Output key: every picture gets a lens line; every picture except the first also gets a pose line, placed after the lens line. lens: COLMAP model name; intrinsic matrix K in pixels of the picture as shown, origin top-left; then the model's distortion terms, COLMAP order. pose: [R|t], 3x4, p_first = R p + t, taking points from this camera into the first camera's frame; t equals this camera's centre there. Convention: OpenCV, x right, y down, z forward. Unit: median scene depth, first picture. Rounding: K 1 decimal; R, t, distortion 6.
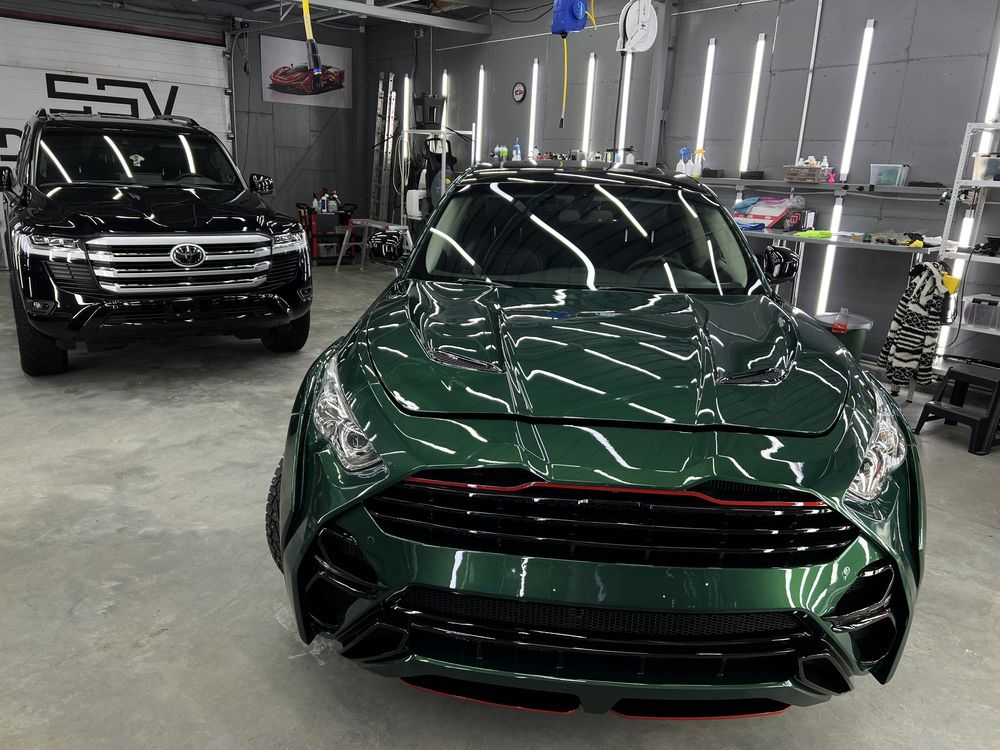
lens RADIAL K [[756.8, 0, 503.0], [0, 756.8, 376.9], [0, 0, 1]] dist [0.040124, -0.042392]
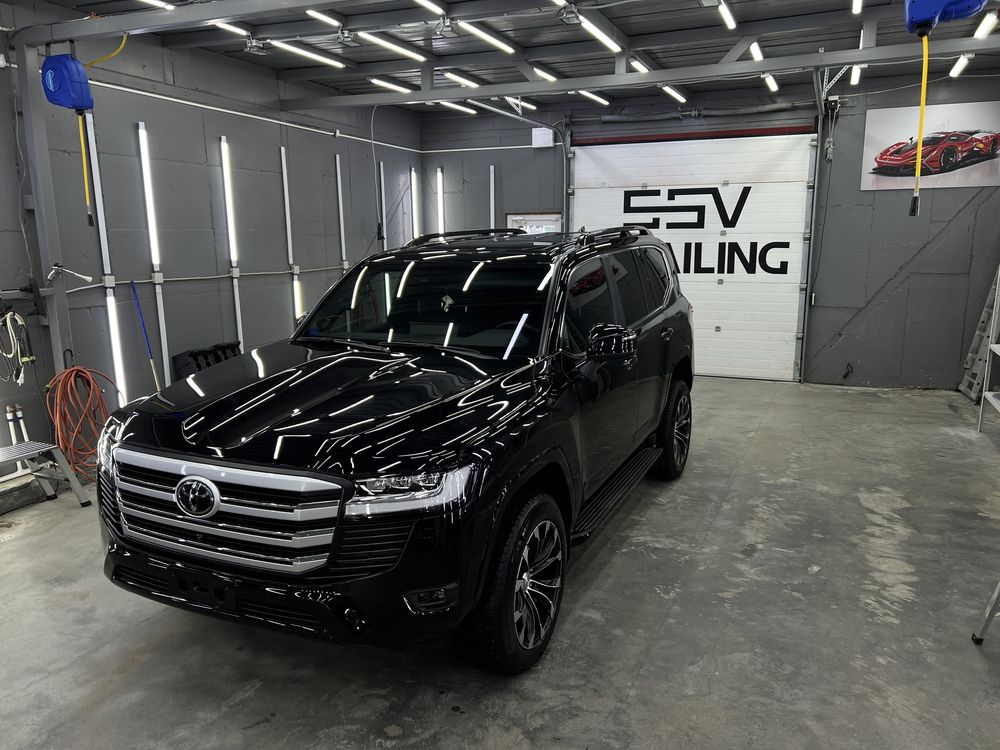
lens RADIAL K [[756.8, 0, 501.1], [0, 756.8, 382.4], [0, 0, 1]] dist [0.040124, -0.042392]
pose [[0.441559, 0.125401, -0.888426, 0.392863], [-0.214144, 0.976298, 0.031372, -0.174734], [0.871302, 0.176398, 0.457947, 0.541899]]
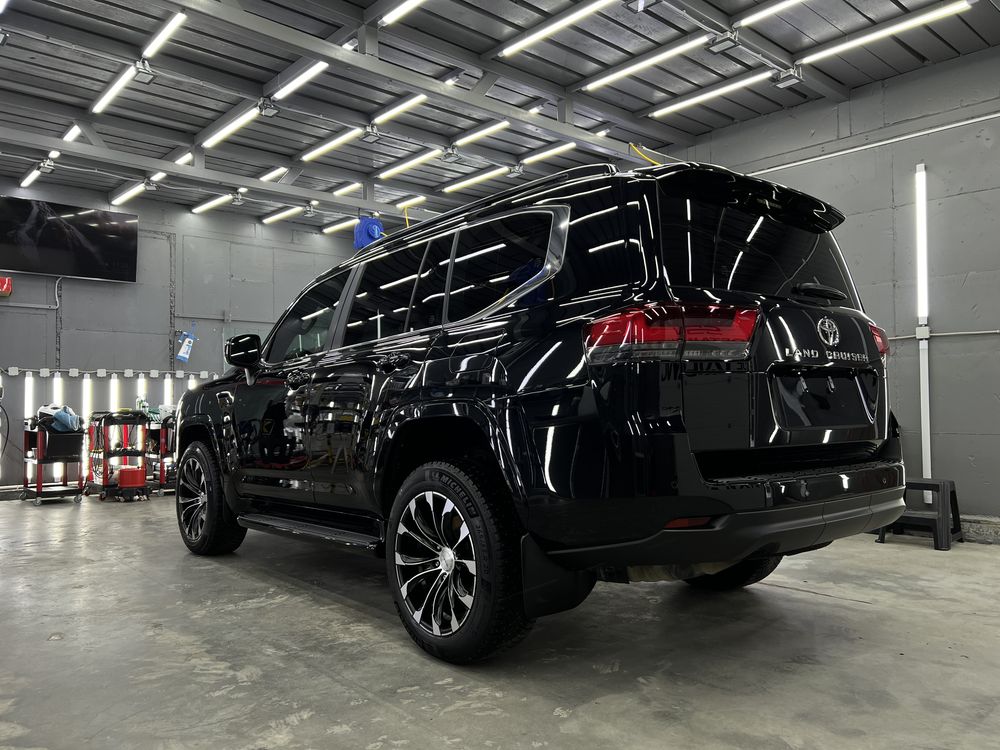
lens RADIAL K [[756.8, 0, 505.4], [0, 756.8, 375.1], [0, 0, 1]] dist [0.040124, -0.042392]
pose [[-0.998862, -0.037575, -0.029385, -0.265377], [-0.043331, 0.972327, 0.229570, -0.336932], [0.019946, 0.230582, -0.972848, 1.477579]]
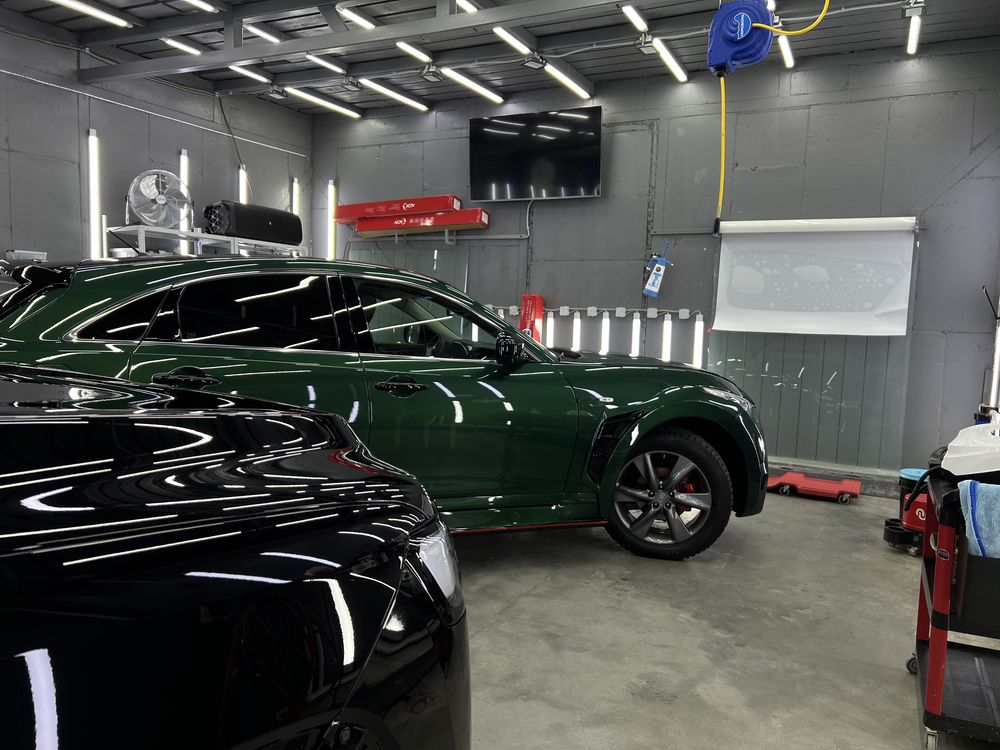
lens RADIAL K [[756.8, 0, 504.3], [0, 756.8, 375.8], [0, 0, 1]] dist [0.040124, -0.042392]
pose [[-0.398996, -0.130652, 0.907597, -0.564541], [0.198111, 0.954137, 0.224444, -0.188118], [-0.895296, 0.269357, -0.354813, 0.705554]]
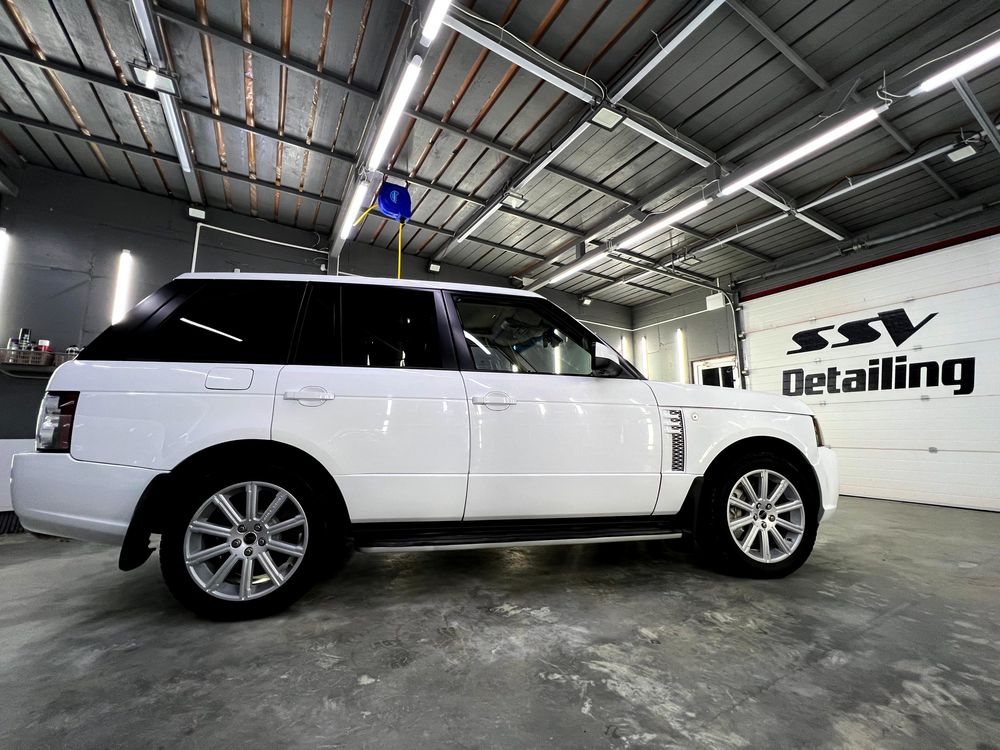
lens RADIAL K [[398.7, 0, 495.0], [0, 398.7, 375.3], [0, 0, 1]] dist [-0.002411, -0.000349]
pose [[-0.178274, -0.182286, -0.966949, 0.114192], [-0.270106, 0.954008, -0.130047, -0.148492], [0.946182, 0.237995, -0.219311, 0.929579]]
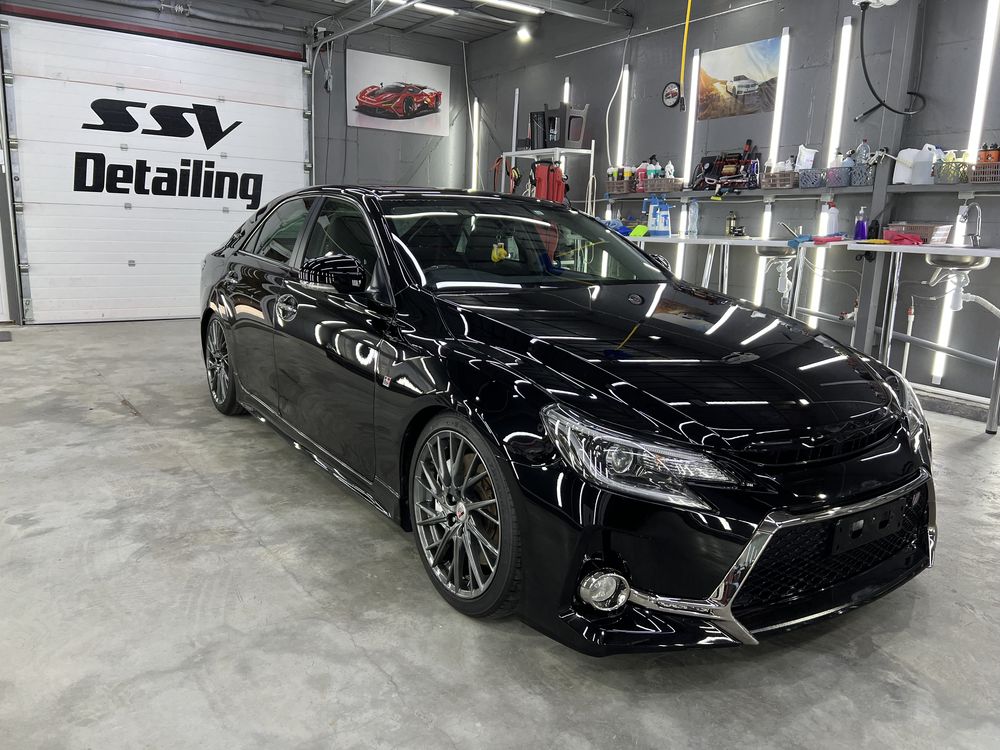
lens RADIAL K [[756.8, 0, 505.5], [0, 756.8, 375.7], [0, 0, 1]] dist [0.040124, -0.042392]
pose [[0.996078, 0.004549, -0.088368, -0.101477], [-0.011421, 0.996934, -0.077410, -0.036311], [0.087744, 0.078116, 0.993075, 0.315332]]
